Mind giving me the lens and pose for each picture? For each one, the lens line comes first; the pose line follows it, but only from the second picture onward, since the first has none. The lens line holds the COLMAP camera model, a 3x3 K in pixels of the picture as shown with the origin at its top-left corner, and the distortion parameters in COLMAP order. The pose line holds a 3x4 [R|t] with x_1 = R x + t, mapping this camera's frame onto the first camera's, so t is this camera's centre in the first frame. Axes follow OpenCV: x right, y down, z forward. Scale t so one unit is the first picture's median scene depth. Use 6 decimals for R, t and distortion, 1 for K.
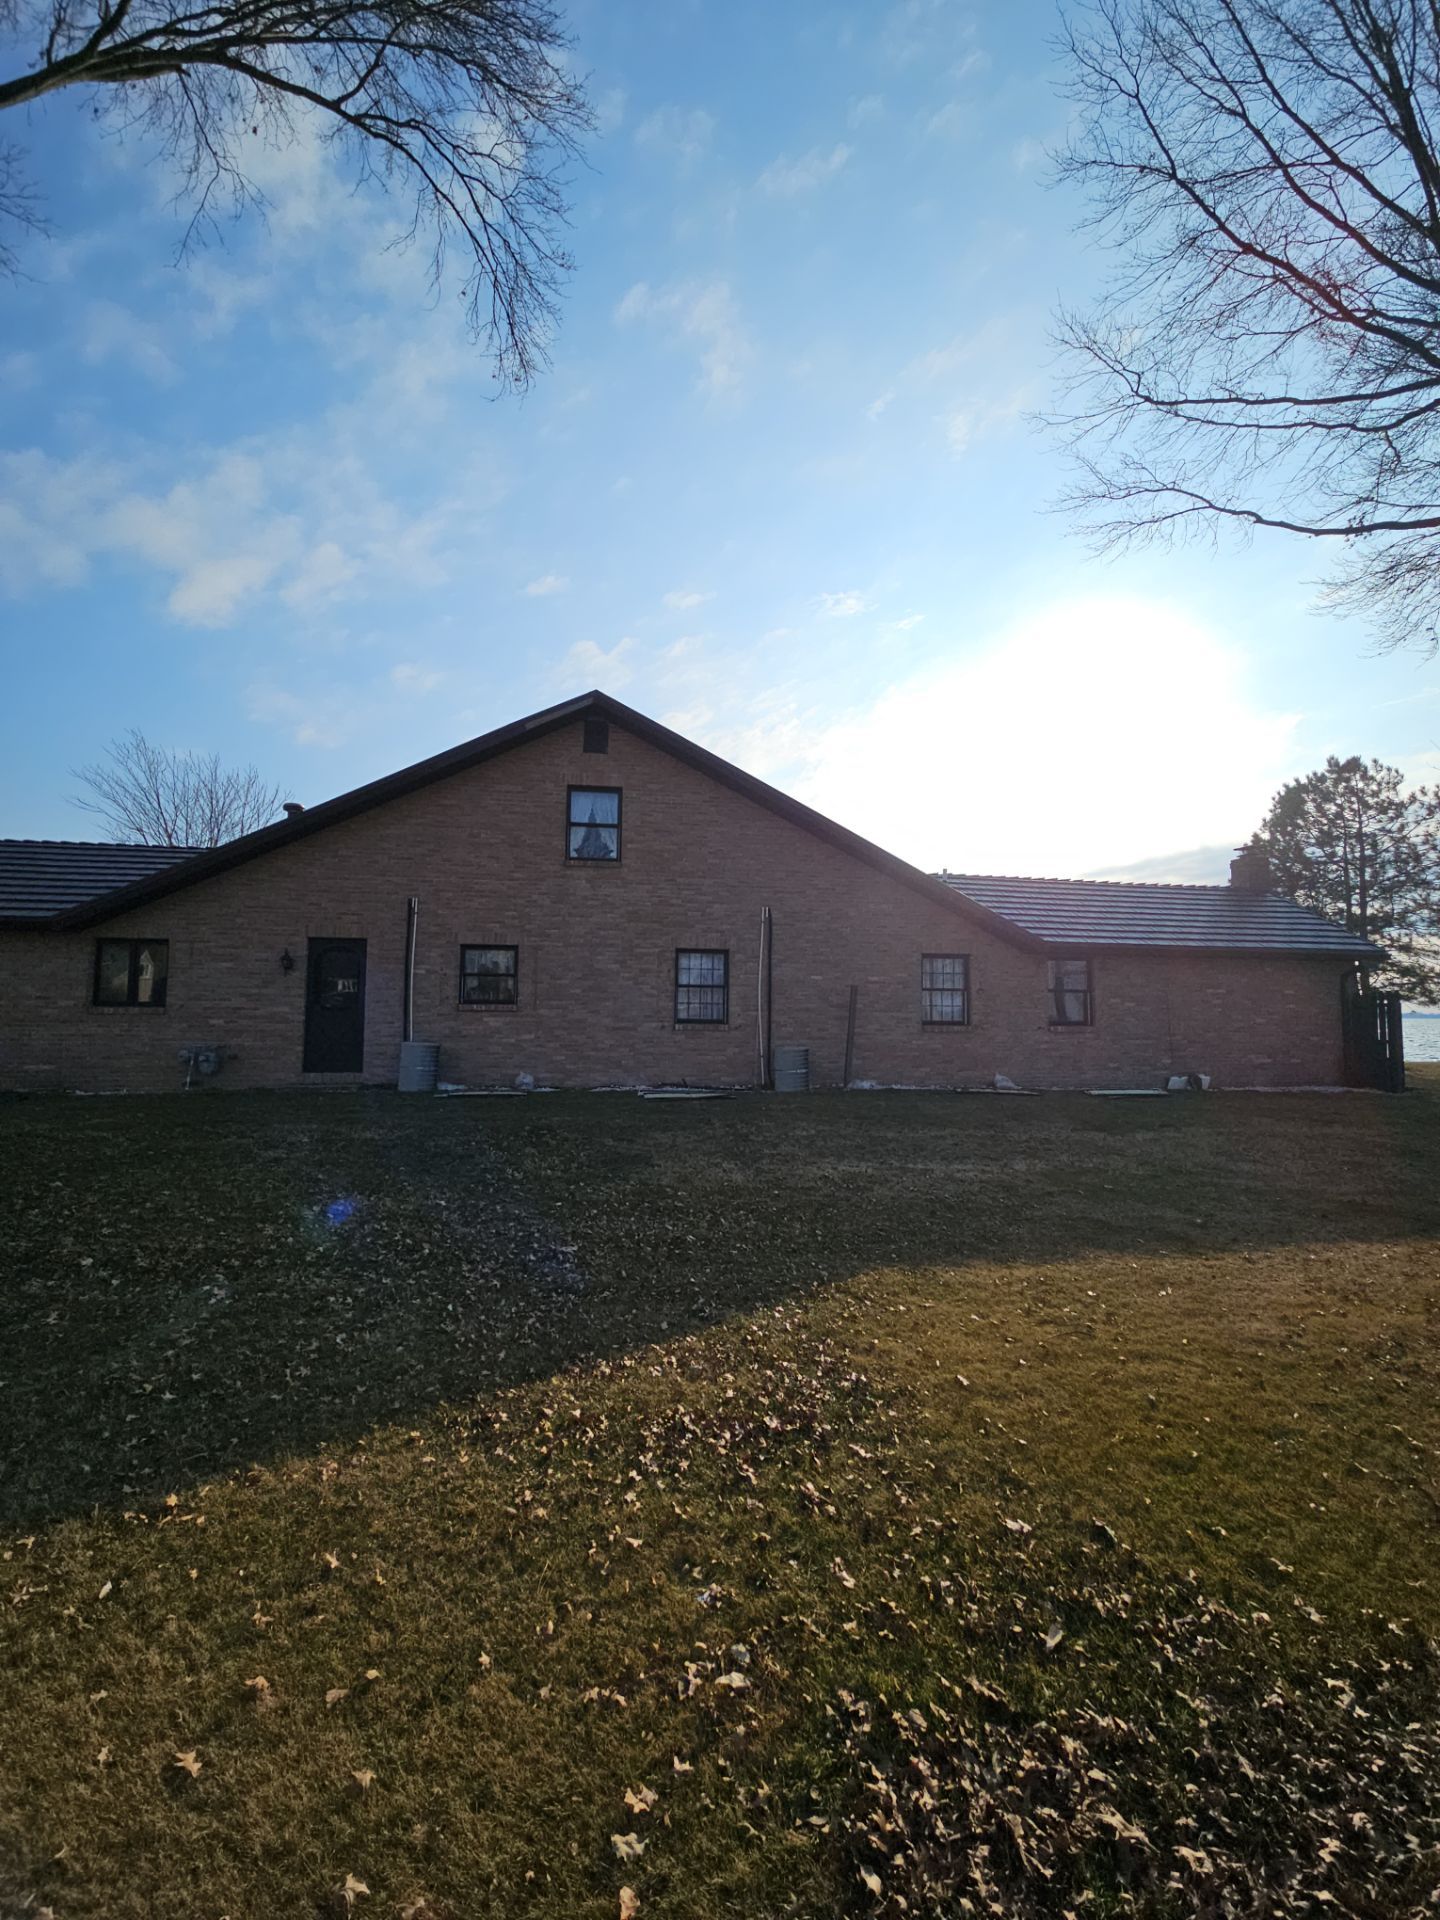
lens RADIAL K [[846.8, 0, 710.8], [0, 846.8, 957.6], [0, 0, 1]] dist [0.005835, -0.005366]
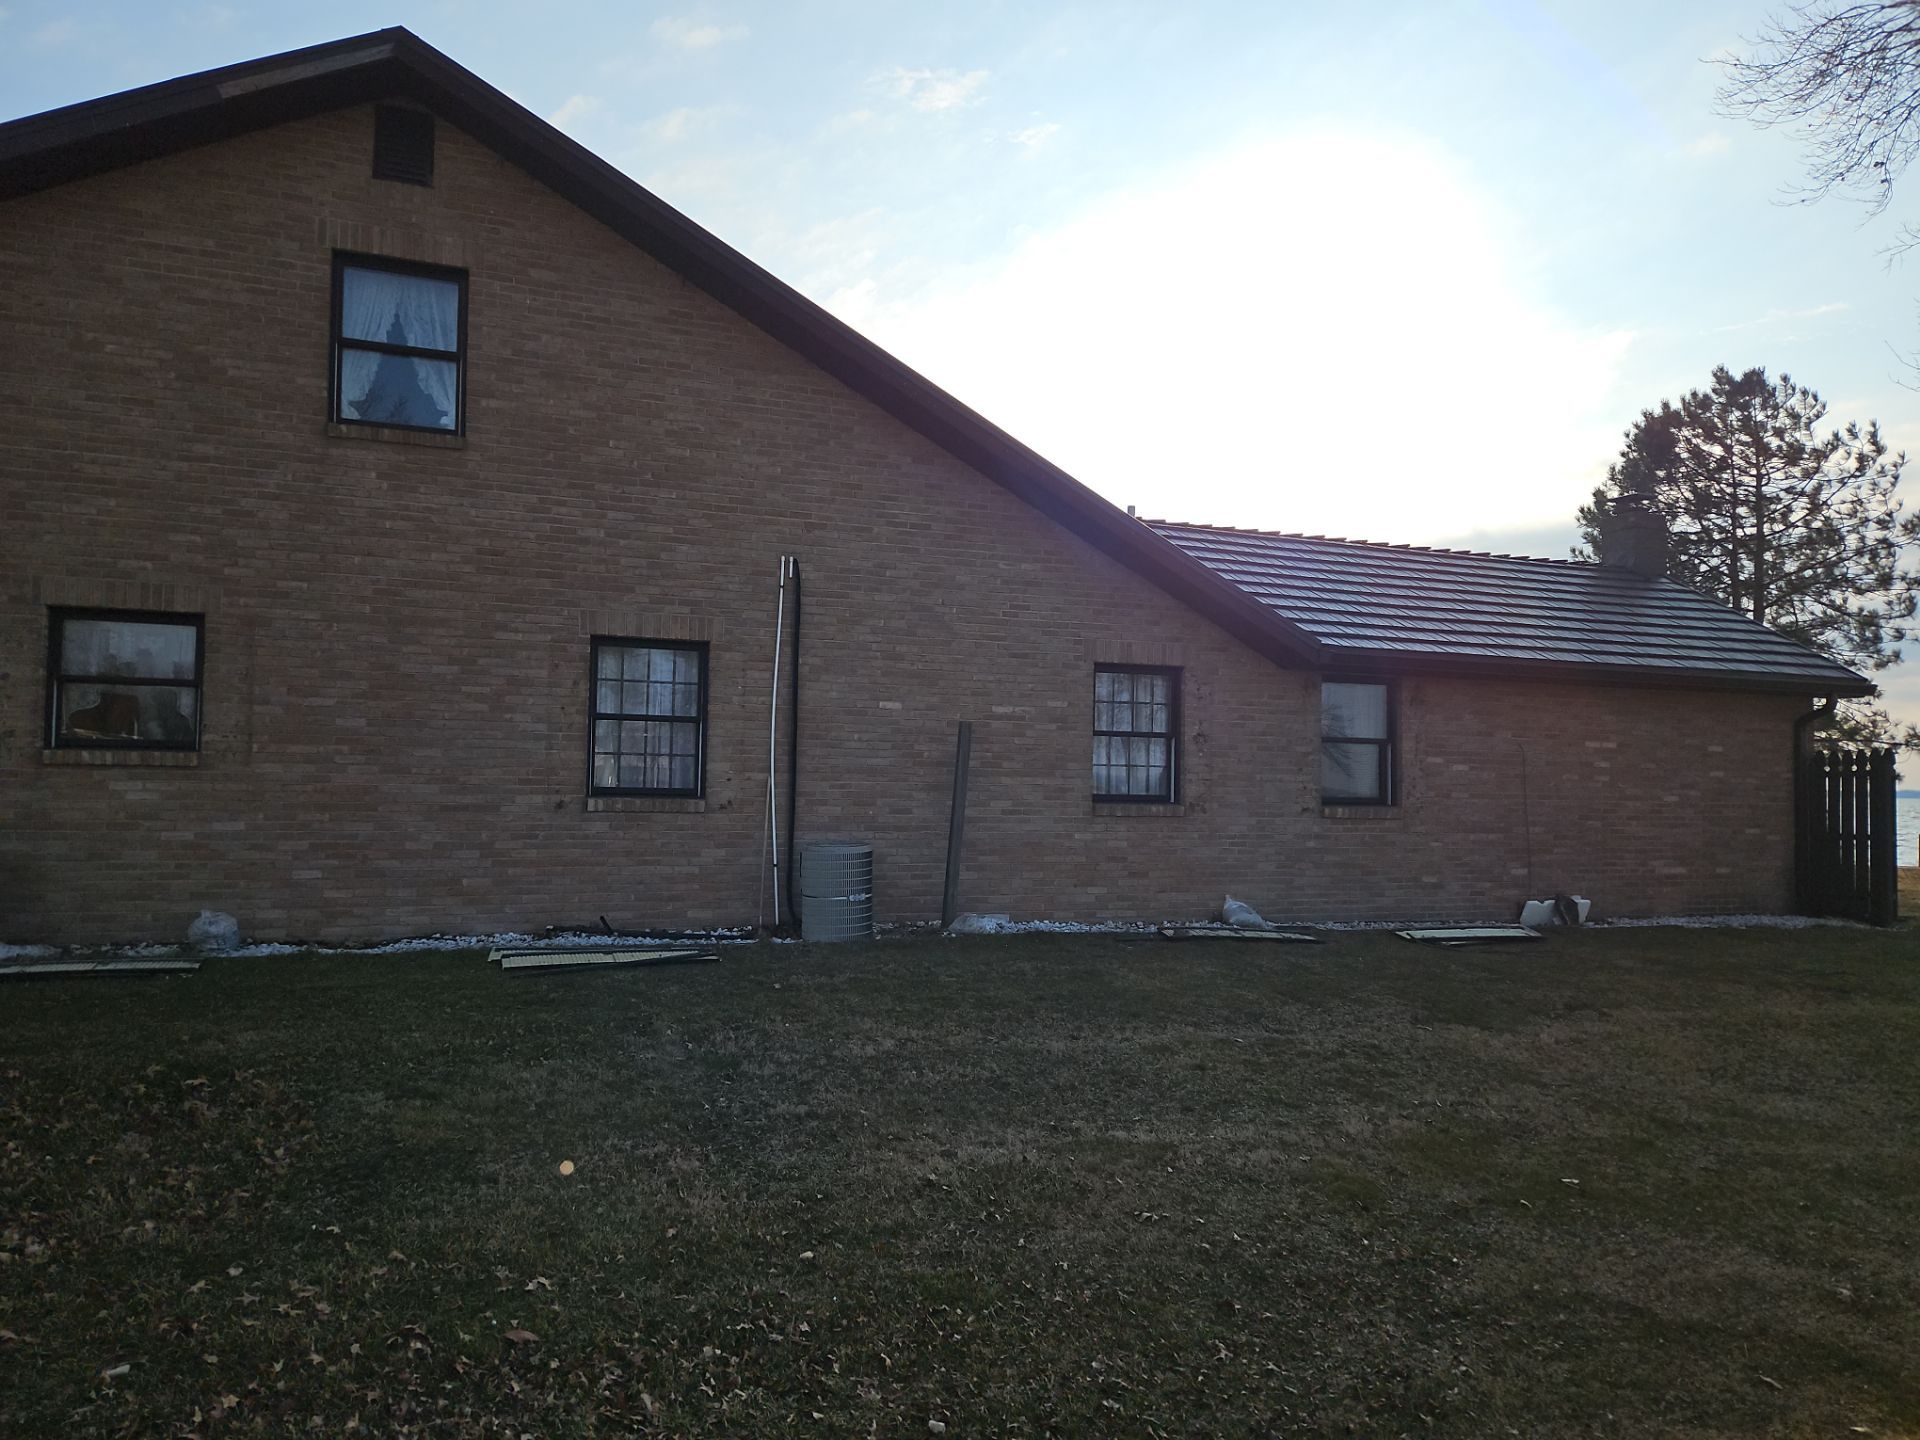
lens RADIAL K [[1305.4, 0, 956.0], [0, 1305.4, 736.3], [0, 0, 1]] dist [0.093642, -0.082721]
pose [[0.980424, 0.016027, 0.196246, 0.013433], [-0.022546, 0.999264, 0.031027, 0.016895], [-0.195605, -0.034844, 0.980064, 0.244829]]
